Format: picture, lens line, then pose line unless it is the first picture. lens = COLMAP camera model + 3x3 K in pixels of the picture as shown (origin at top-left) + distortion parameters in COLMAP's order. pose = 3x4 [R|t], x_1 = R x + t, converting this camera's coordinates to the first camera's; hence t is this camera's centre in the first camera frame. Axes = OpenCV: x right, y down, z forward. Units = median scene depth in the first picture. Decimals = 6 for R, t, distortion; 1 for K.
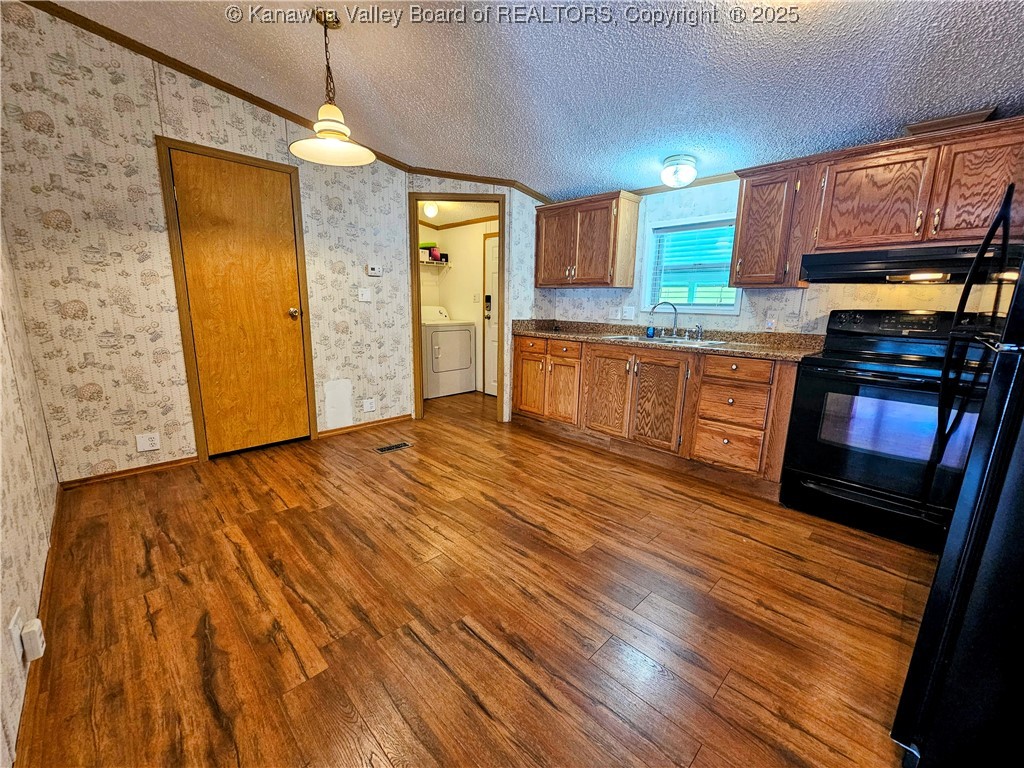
lens RADIAL K [[416.8, 0, 510.5], [0, 416.8, 383.9], [0, 0, 1]] dist [-0.001353, 0.000058]
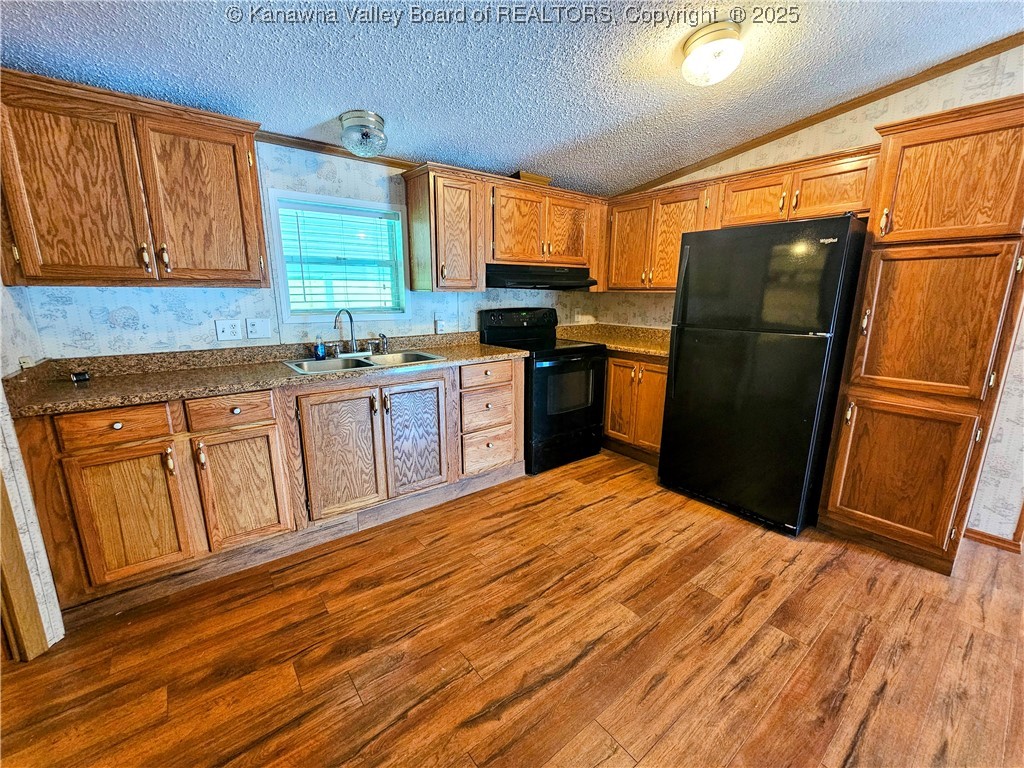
lens RADIAL K [[416.8, 0, 514.6], [0, 416.8, 383.6], [0, 0, 1]] dist [-0.001353, 0.000058]
pose [[0.116729, -0.232317, 0.965610, -0.442805], [0.191006, 0.959358, 0.207723, -0.217038], [-0.974624, 0.160190, 0.156359, 0.799381]]
